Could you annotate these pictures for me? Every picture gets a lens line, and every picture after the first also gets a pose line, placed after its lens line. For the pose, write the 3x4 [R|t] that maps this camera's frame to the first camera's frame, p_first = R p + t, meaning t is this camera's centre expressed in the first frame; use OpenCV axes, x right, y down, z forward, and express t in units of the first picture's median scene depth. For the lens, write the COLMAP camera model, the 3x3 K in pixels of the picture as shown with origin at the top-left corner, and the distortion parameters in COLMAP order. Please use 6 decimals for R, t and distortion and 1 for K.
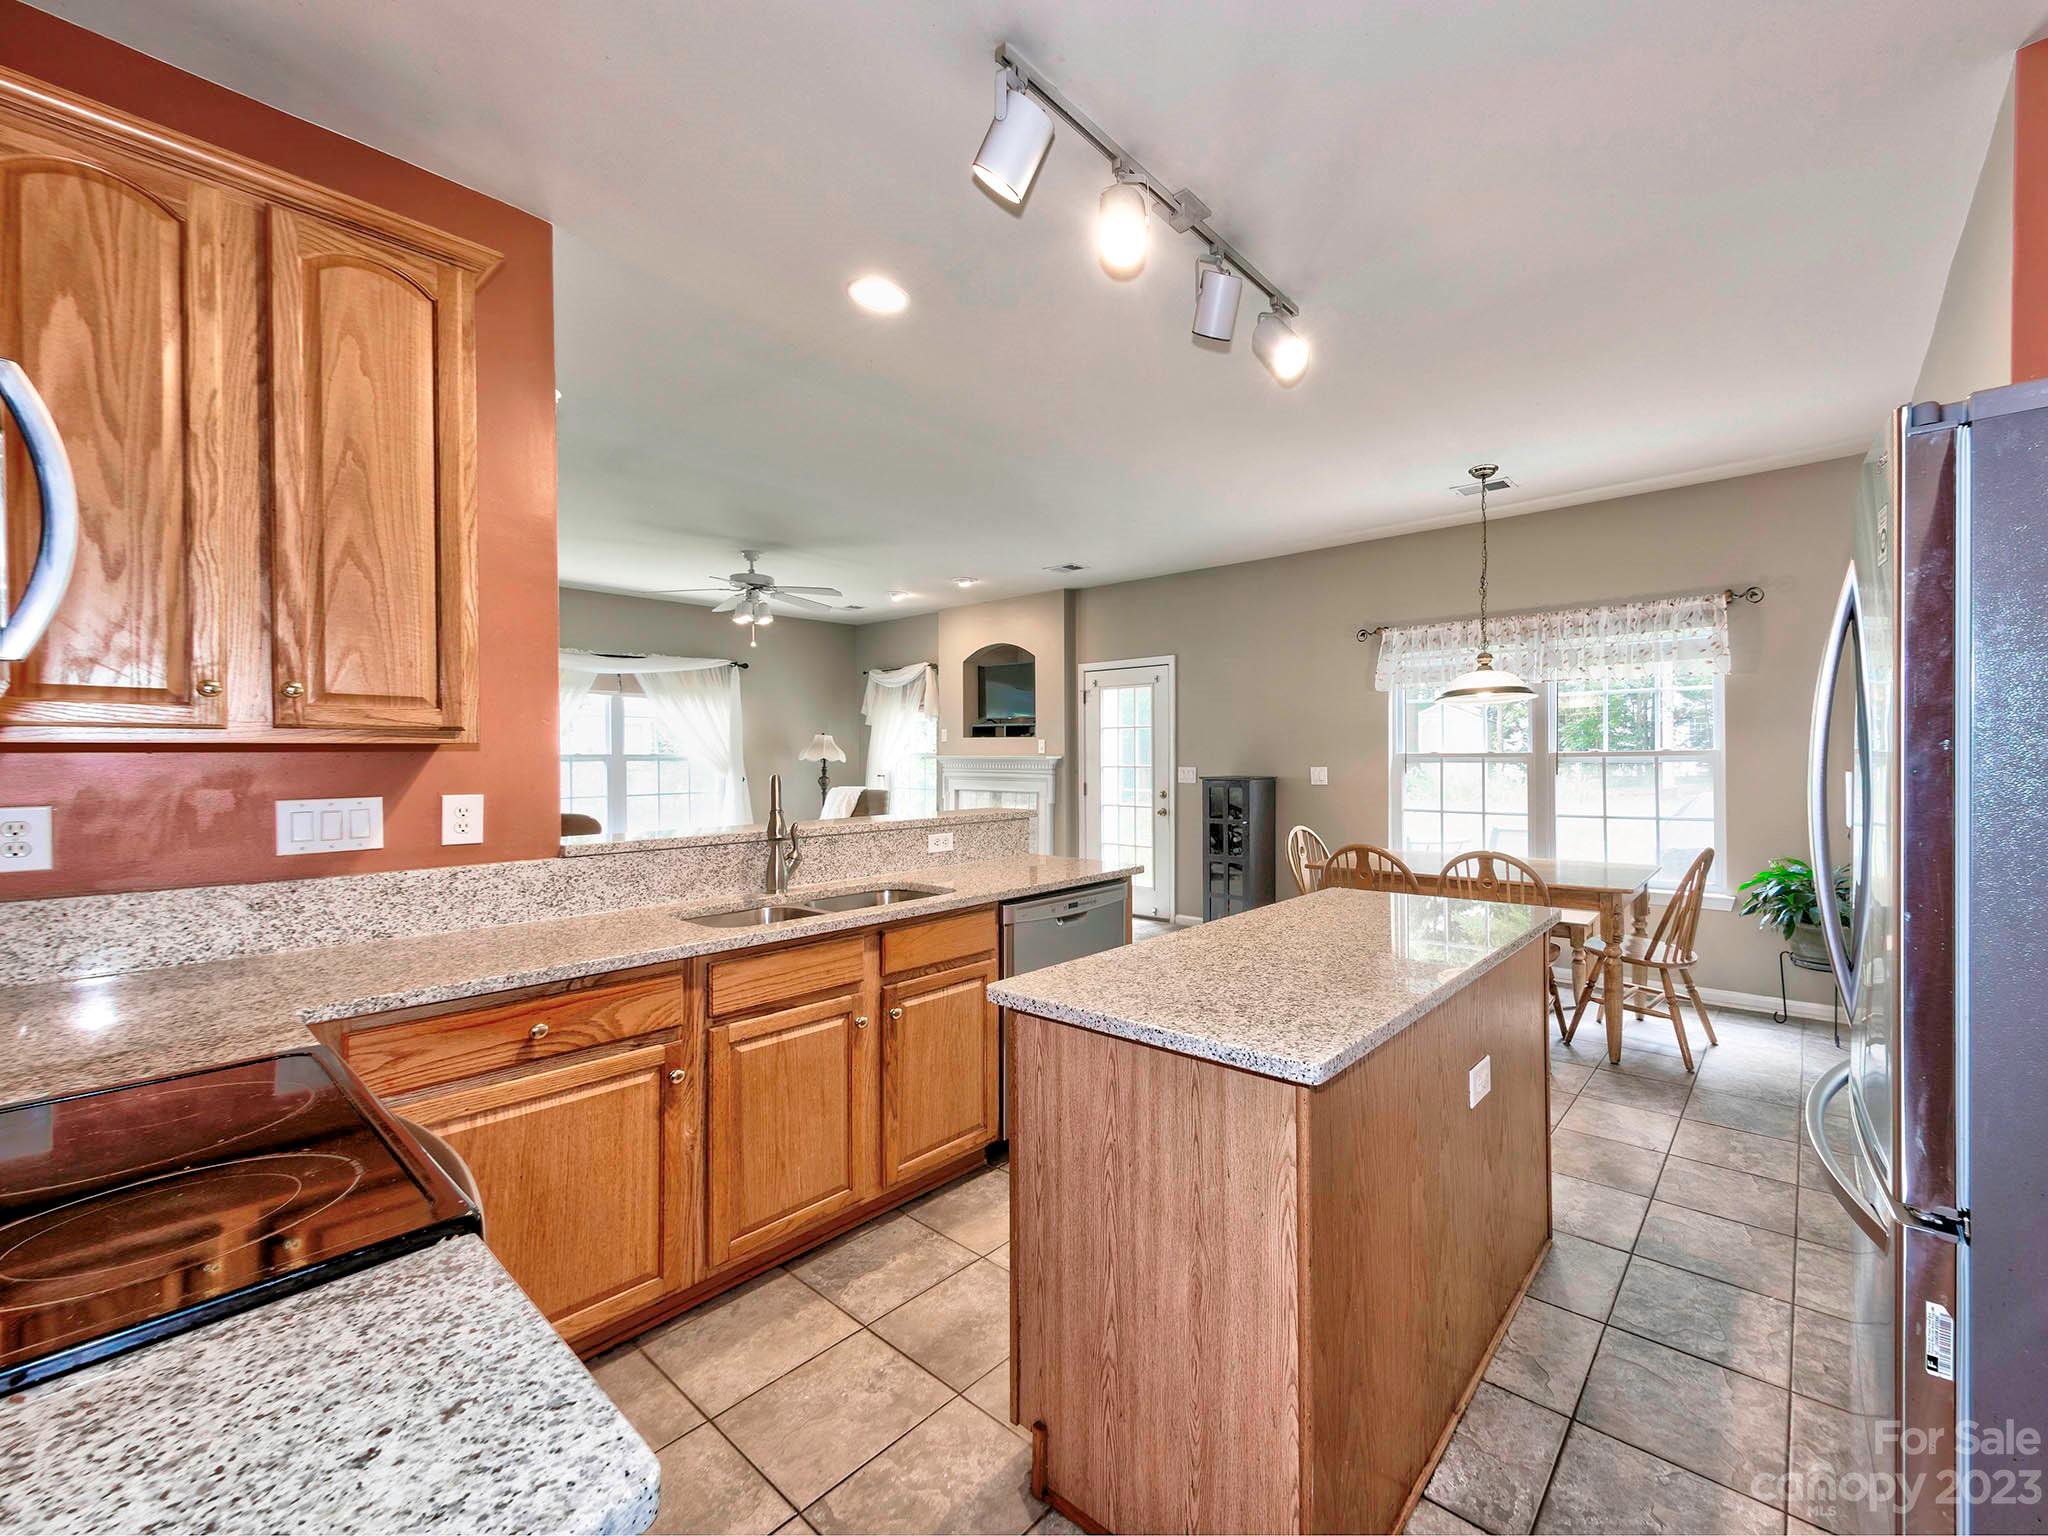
lens RADIAL K [[828.9, 0, 1181.8], [0, 828.9, 763.9], [0, 0, 1]] dist [-0.002364, -0.000059]
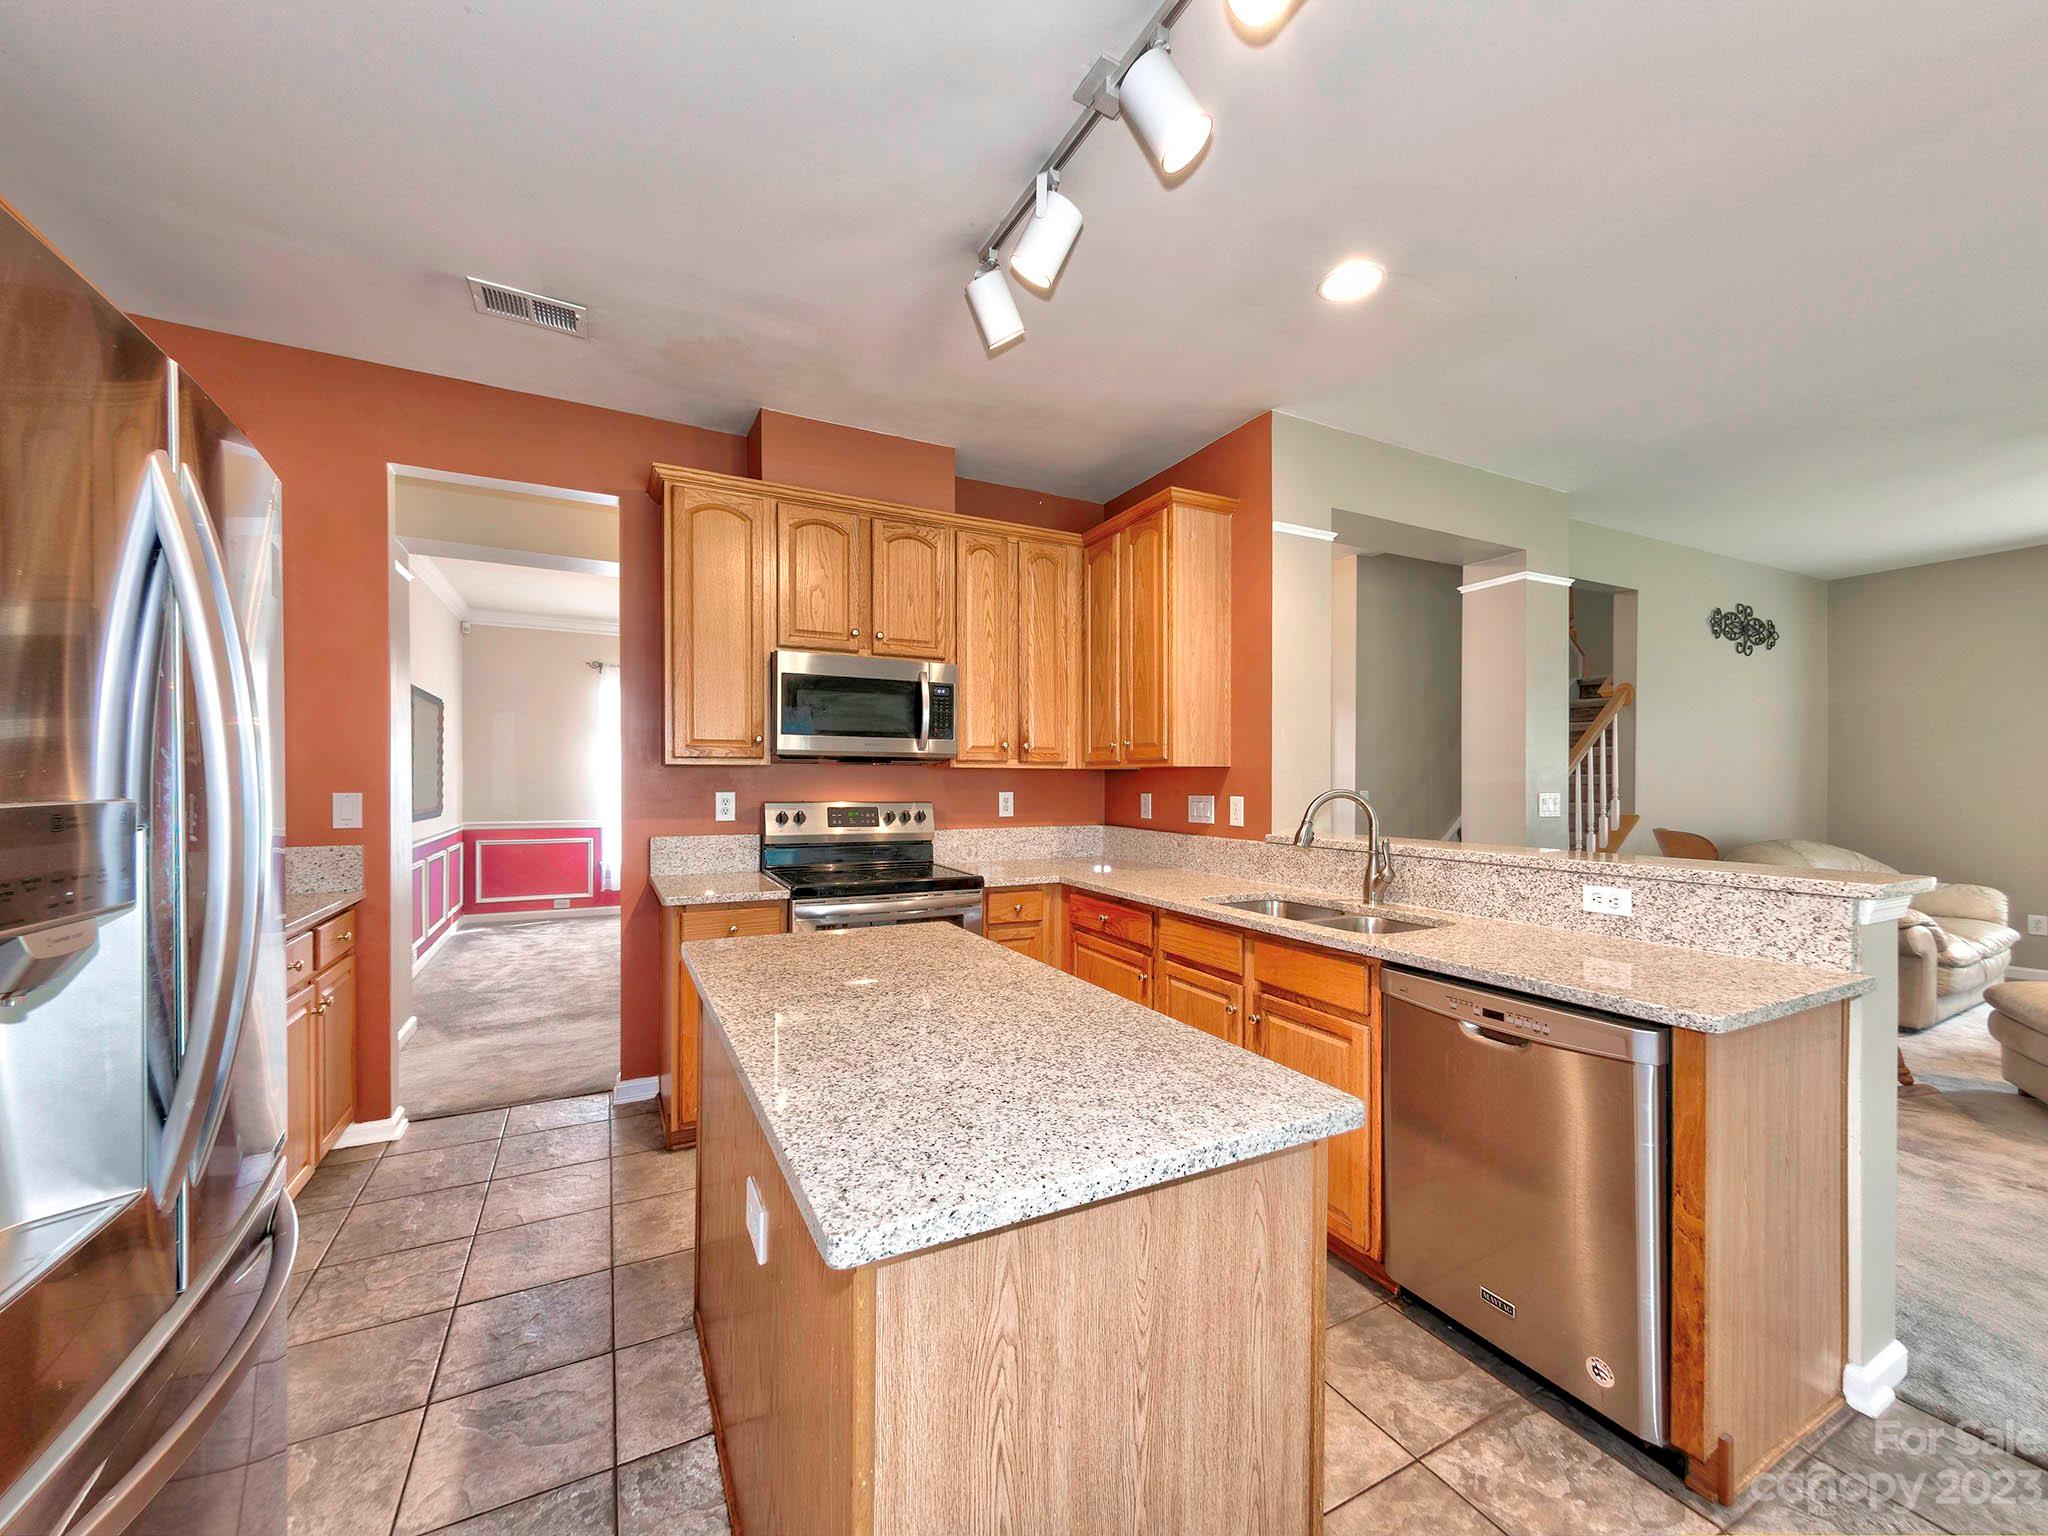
lens RADIAL K [[803.6, 0, 1028.6], [0, 803.6, 787.9], [0, 0, 1]] dist [0.002196, 0.000959]
pose [[-0.430170, 0.016165, -0.902603, 0.233754], [-0.004473, 0.999789, 0.020037, -0.003452], [0.902737, 0.012656, -0.430007, 0.398926]]
